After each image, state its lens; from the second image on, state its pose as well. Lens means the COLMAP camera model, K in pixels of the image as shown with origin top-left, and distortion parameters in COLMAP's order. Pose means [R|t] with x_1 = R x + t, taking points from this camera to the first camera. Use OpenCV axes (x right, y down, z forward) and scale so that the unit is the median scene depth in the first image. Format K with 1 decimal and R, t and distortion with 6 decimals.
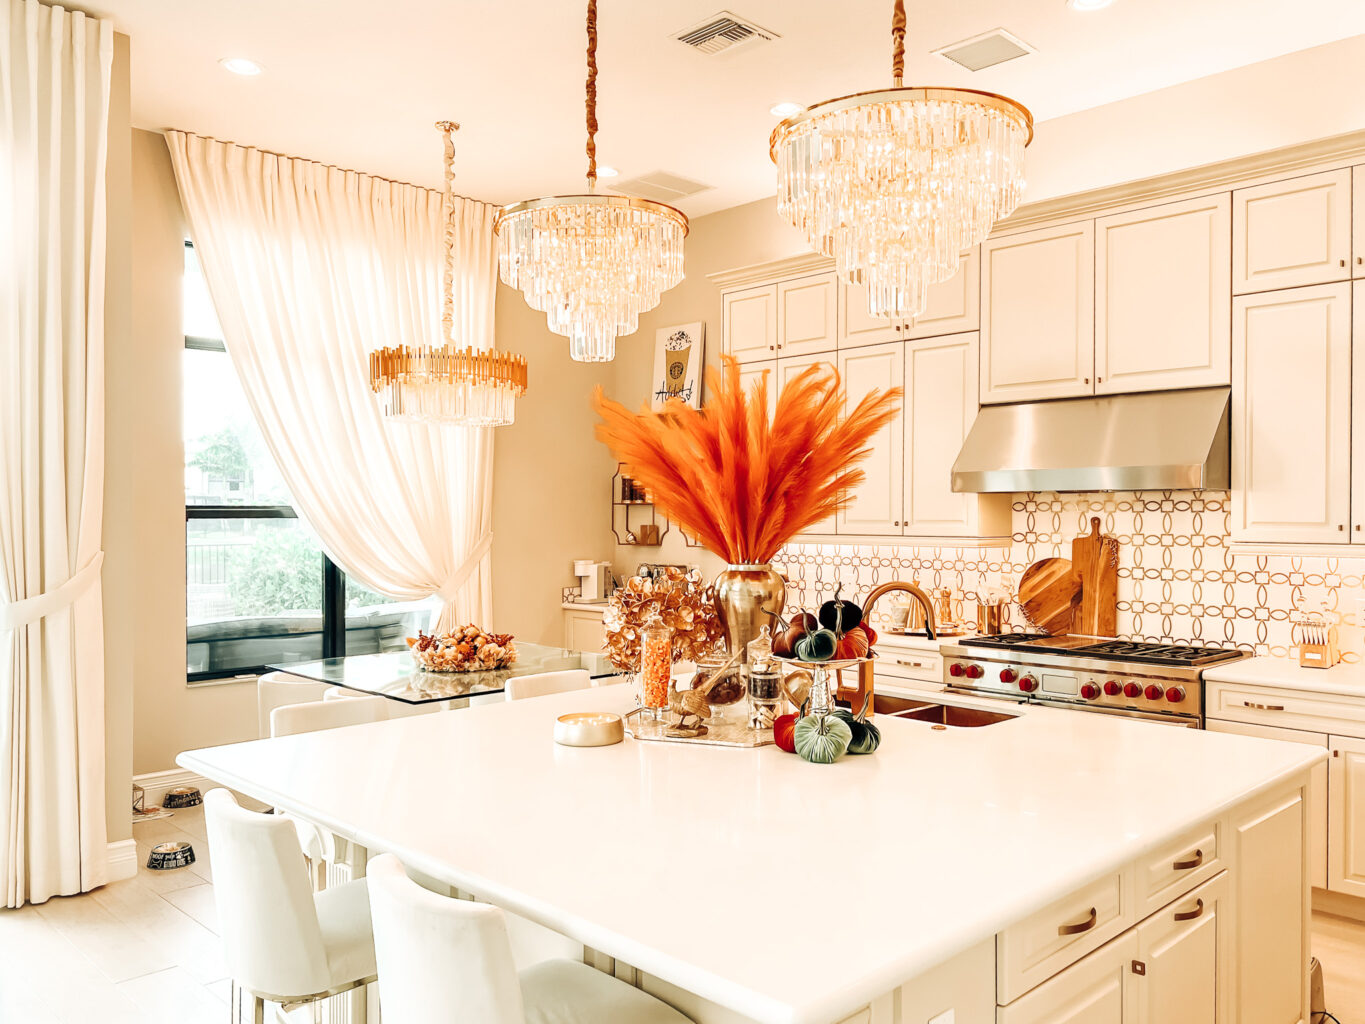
lens RADIAL K [[1078.8, 0, 684.4], [0, 1078.8, 511.3], [0, 0, 1]] dist [0.022643, 0.001177]
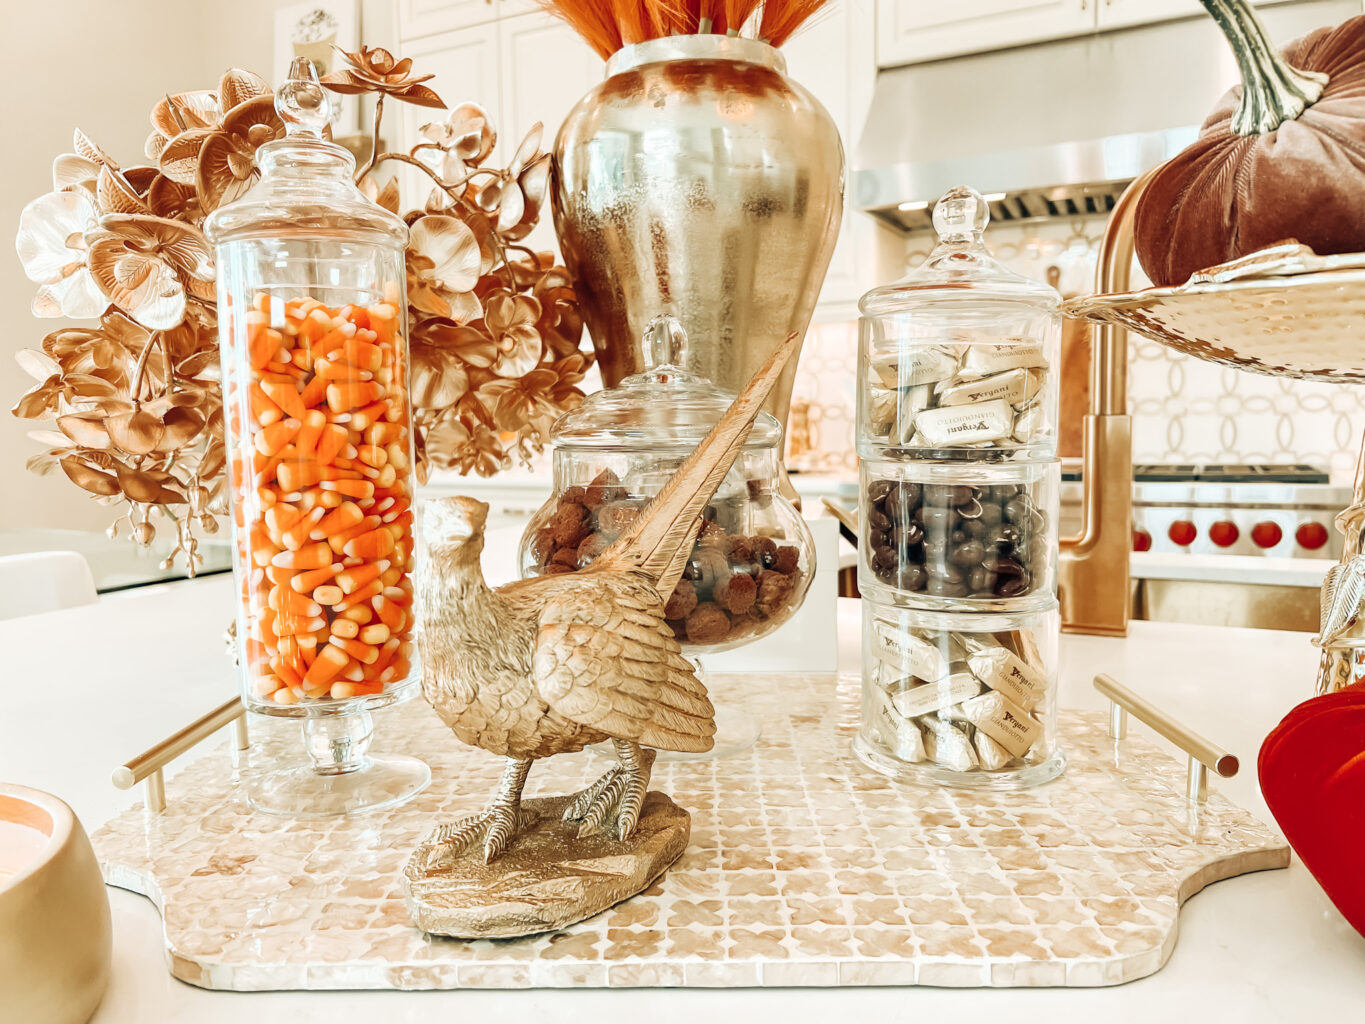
lens RADIAL K [[1078.8, 0, 686.7], [0, 1078.8, 505.0], [0, 0, 1]] dist [0.022643, 0.001177]
pose [[0.948951, -0.047359, 0.311847, -0.024147], [0.018729, 0.995380, 0.094171, 0.131497], [-0.314866, -0.083523, 0.945454, 0.794700]]
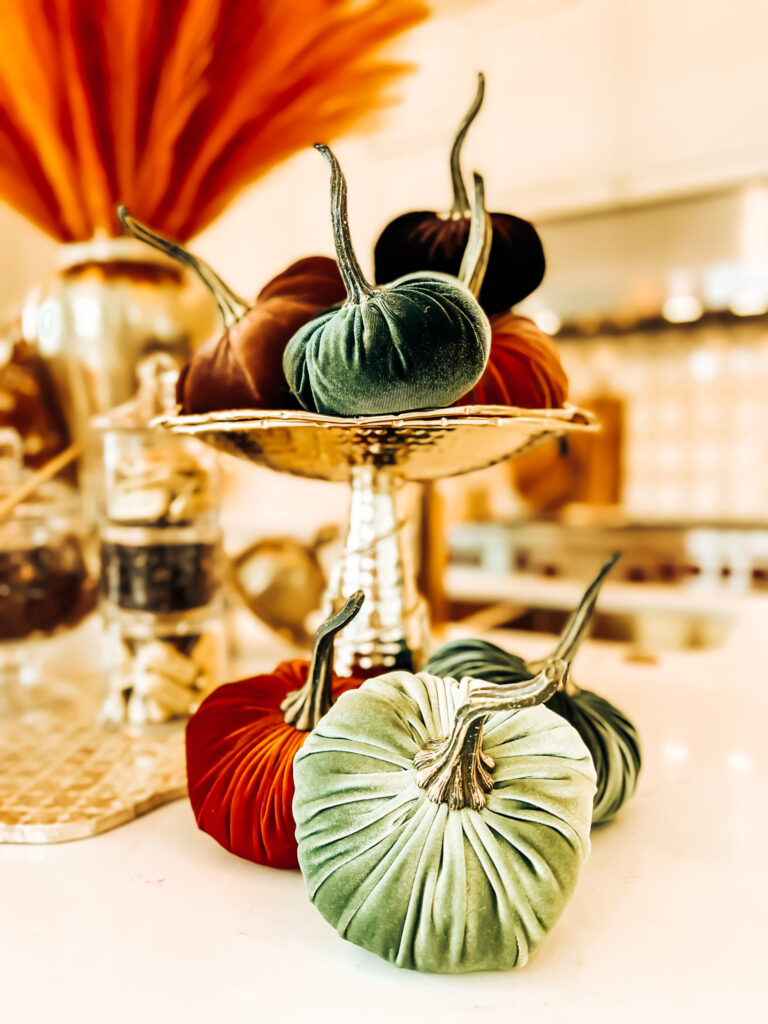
lens RADIAL K [[809.3, 0, 387.4], [0, 809.3, 515.3], [0, 0, 1]] dist [0.022643, 0.001177]
pose [[0.957145, -0.021284, 0.288826, 0.065582], [0.004276, 0.998226, 0.059389, 0.126587], [-0.289577, -0.055609, 0.955538, 0.730444]]
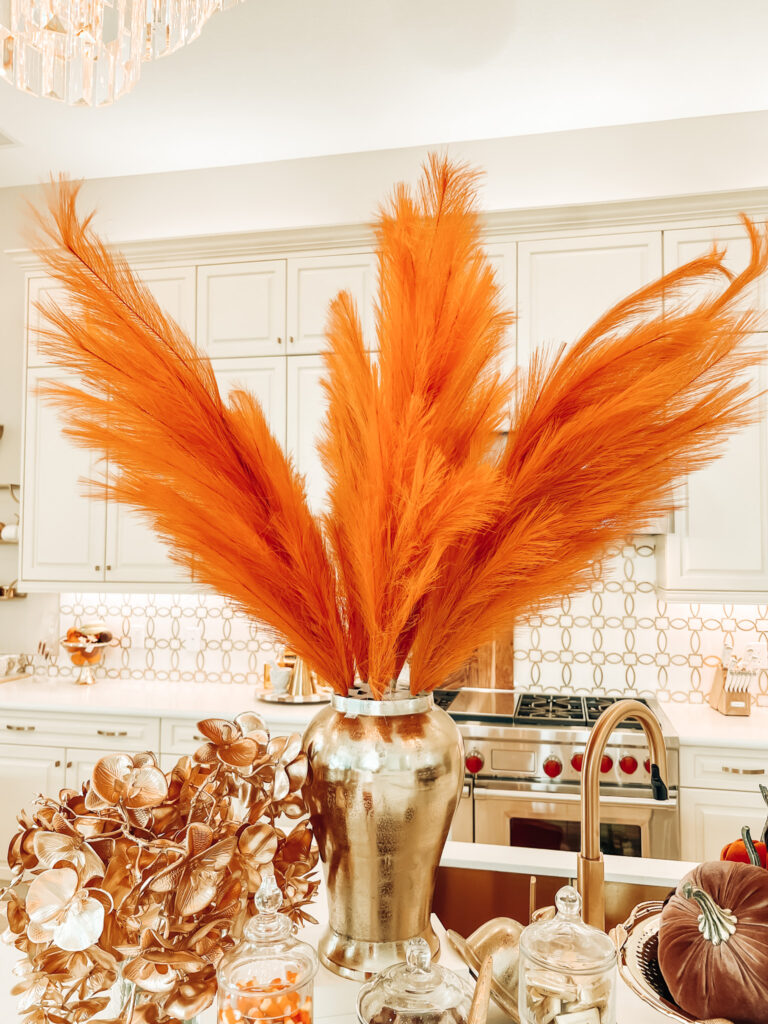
lens RADIAL K [[809.3, 0, 387.2], [0, 809.3, 508.3], [0, 0, 1]] dist [0.022643, 0.001177]
pose [[0.837610, 0.025692, 0.545665, -0.131992], [-0.002861, 0.999086, -0.042650, -0.017098], [-0.546262, 0.034163, 0.836918, 0.729147]]
